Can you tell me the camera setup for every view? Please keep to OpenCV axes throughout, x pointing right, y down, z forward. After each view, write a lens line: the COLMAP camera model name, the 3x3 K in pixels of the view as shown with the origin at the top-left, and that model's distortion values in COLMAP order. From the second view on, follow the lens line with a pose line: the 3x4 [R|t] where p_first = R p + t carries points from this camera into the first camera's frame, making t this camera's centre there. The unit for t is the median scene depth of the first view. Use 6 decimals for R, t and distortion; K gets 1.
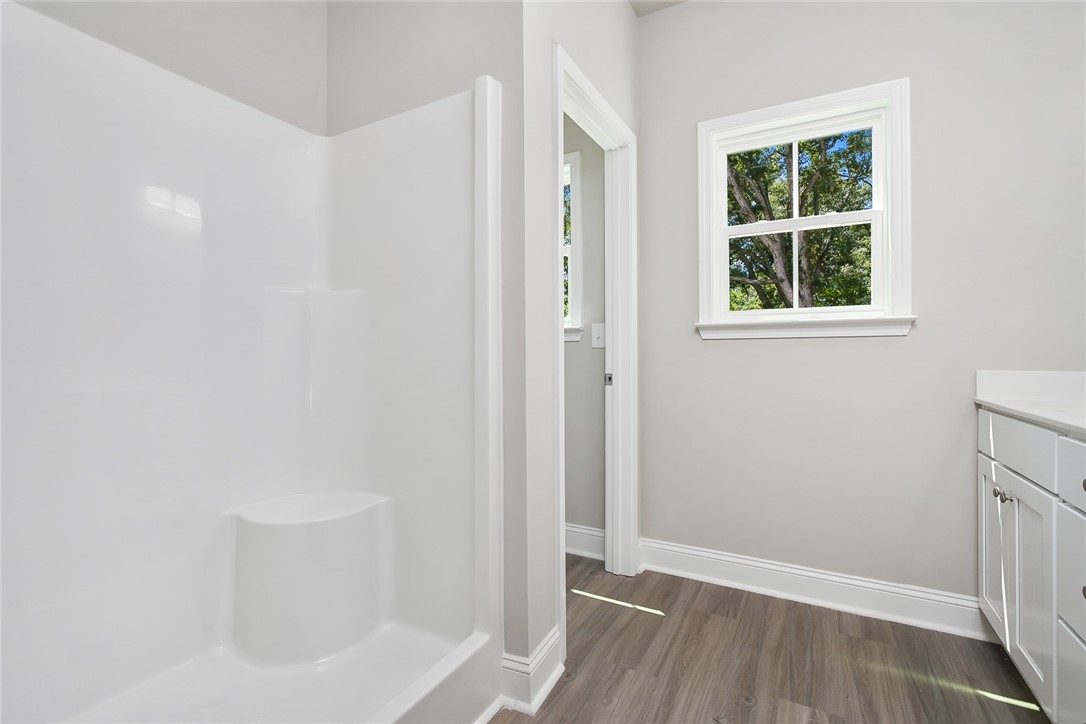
lens RADIAL K [[487.4, 0, 540.9], [0, 487.4, 355.0], [0, 0, 1]] dist [-0.008131, 0.000377]
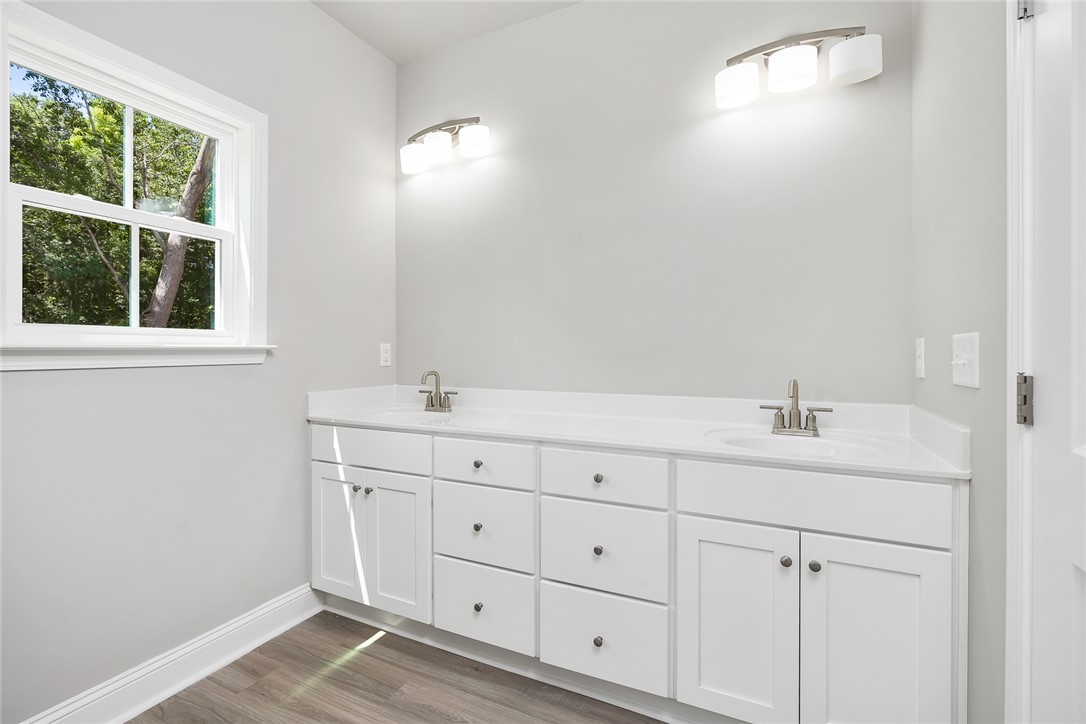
lens RADIAL K [[487.4, 0, 540.9], [0, 487.4, 355.0], [0, 0, 1]] dist [-0.008131, 0.000377]
pose [[-0.056979, -0.010282, 0.998322, -0.325035], [0.001082, 0.999946, 0.010361, -0.072986], [-0.998375, 0.001670, -0.056965, 0.493033]]
